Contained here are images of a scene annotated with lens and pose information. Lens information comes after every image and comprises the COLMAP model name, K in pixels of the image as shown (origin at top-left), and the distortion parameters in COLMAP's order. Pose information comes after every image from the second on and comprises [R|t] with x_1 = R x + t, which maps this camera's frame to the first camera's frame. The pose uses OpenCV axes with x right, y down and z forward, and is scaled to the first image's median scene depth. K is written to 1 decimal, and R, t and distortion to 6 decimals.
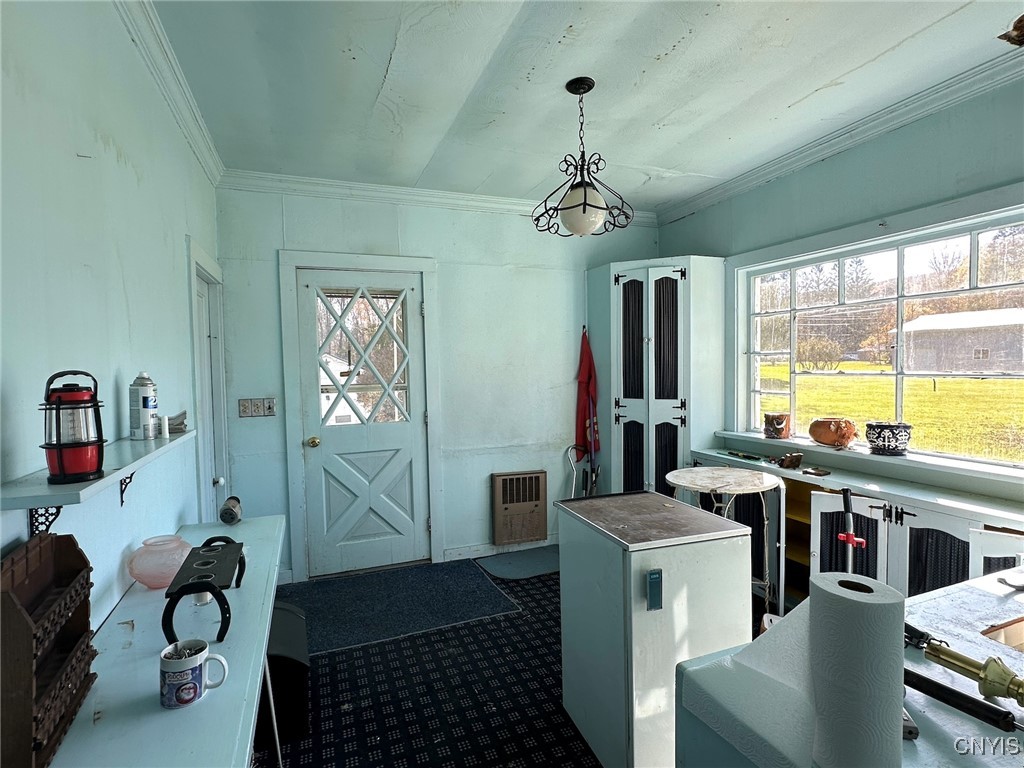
lens RADIAL K [[520.9, 0, 508.9], [0, 520.9, 385.1], [0, 0, 1]] dist [-0.002309, 0.000010]
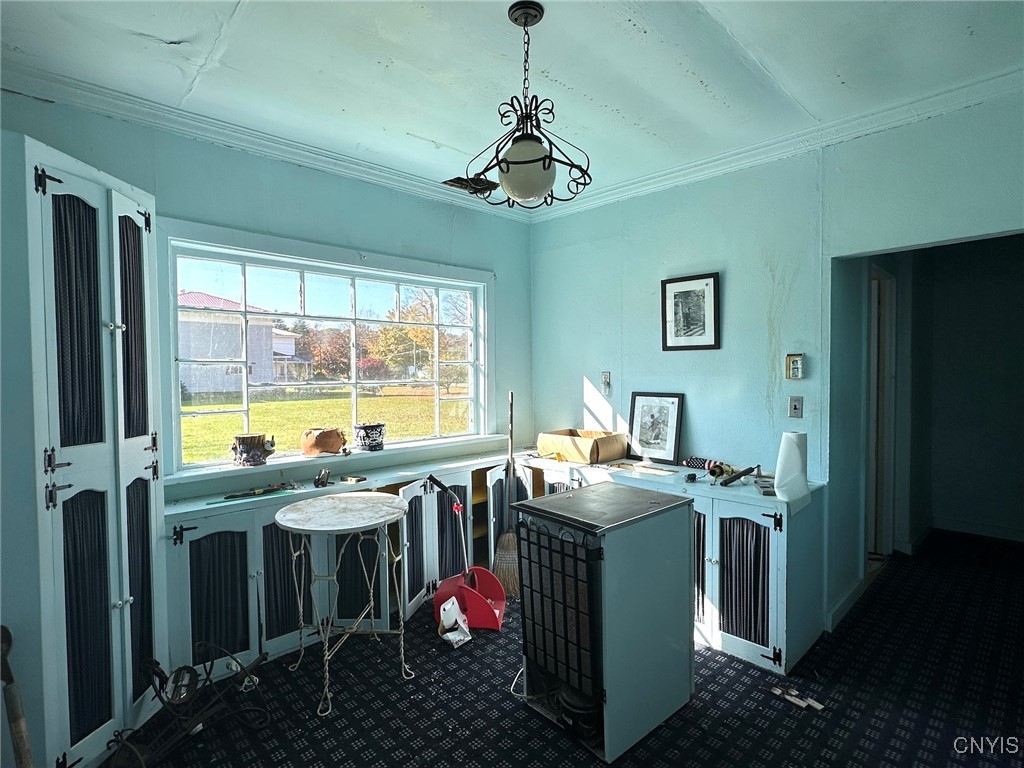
lens RADIAL K [[520.9, 0, 508.1], [0, 520.9, 388.3], [0, 0, 1]] dist [-0.002309, 0.000010]
pose [[-0.380337, -0.005903, 0.924829, -0.366710], [0.053984, 0.998133, 0.028572, -0.019238], [-0.923271, 0.060793, -0.379308, 0.848059]]
